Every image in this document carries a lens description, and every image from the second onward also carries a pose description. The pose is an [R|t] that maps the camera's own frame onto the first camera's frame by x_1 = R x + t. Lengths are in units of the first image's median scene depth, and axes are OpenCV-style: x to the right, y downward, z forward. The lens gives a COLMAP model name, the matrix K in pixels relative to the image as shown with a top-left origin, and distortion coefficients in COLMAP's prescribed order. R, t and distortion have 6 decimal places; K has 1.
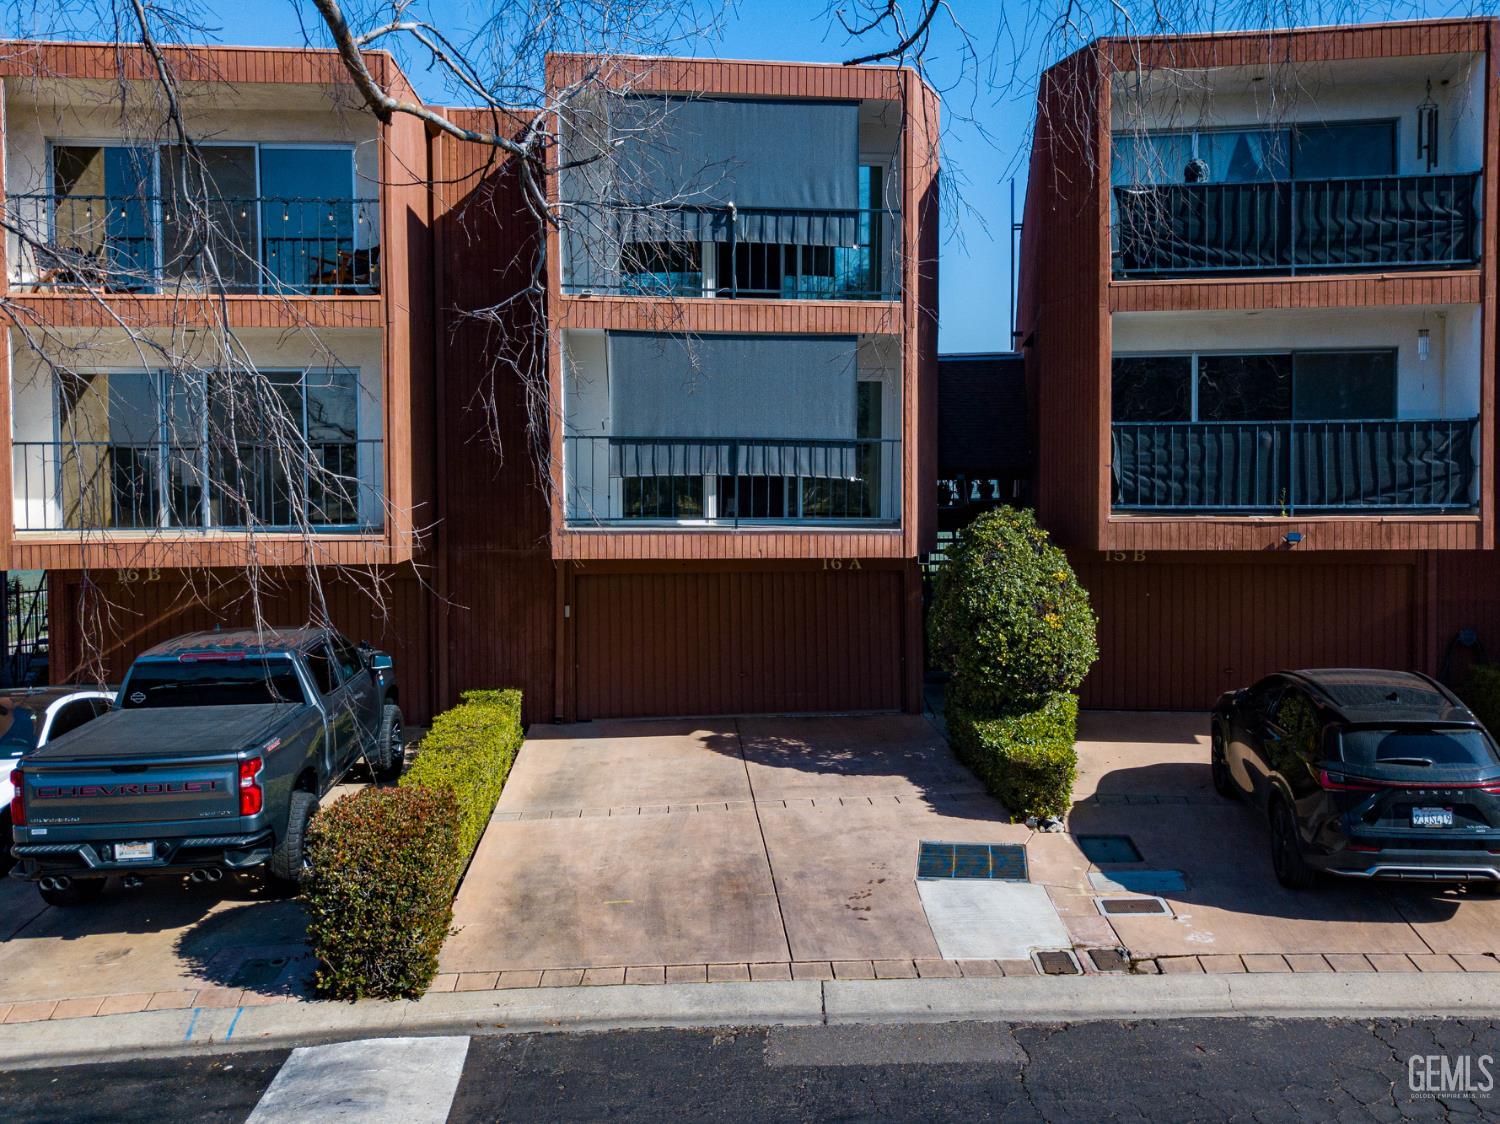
lens RADIAL K [[1278.5, 0, 704.4], [0, 1278.5, 560.1], [0, 0, 1]] dist [0.062409, -0.137847]
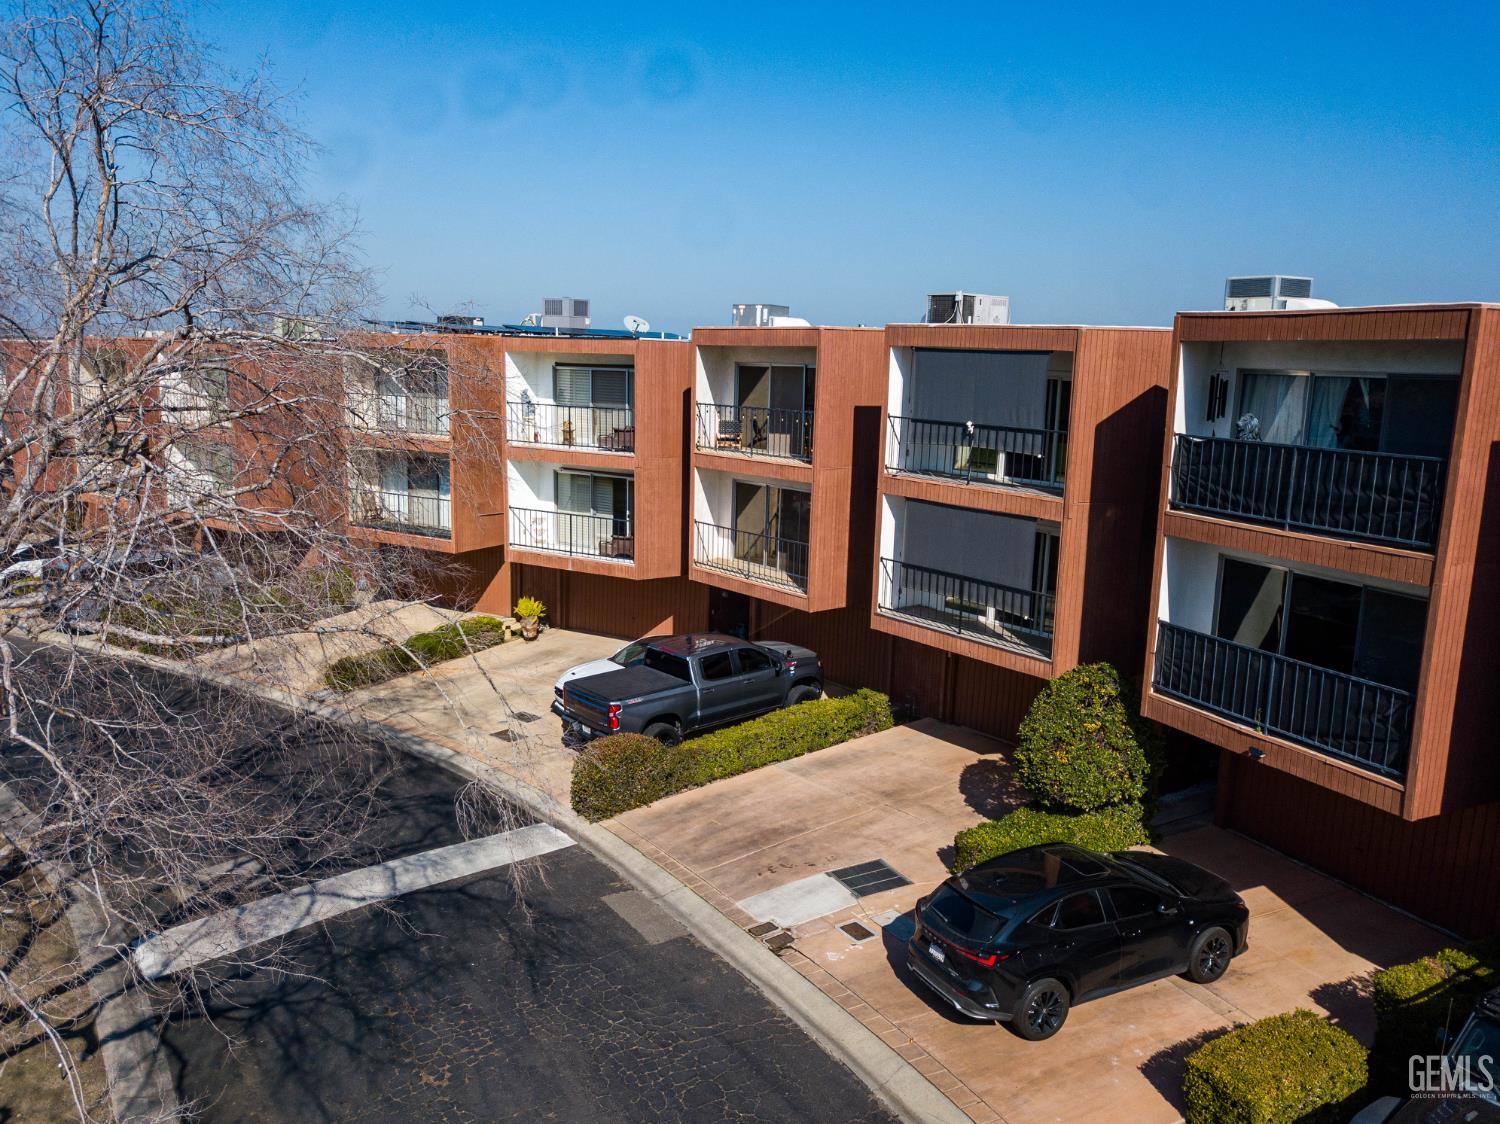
lens RADIAL K [[1135.7, 0, 733.0], [0, 1135.7, 564.6], [0, 0, 1]] dist [0.066396, -0.090549]
pose [[0.539783, 0.168909, -0.824684, 1.035052], [-0.059607, 0.984873, 0.162703, -0.327005], [0.839691, -0.038667, 0.541686, 0.044657]]
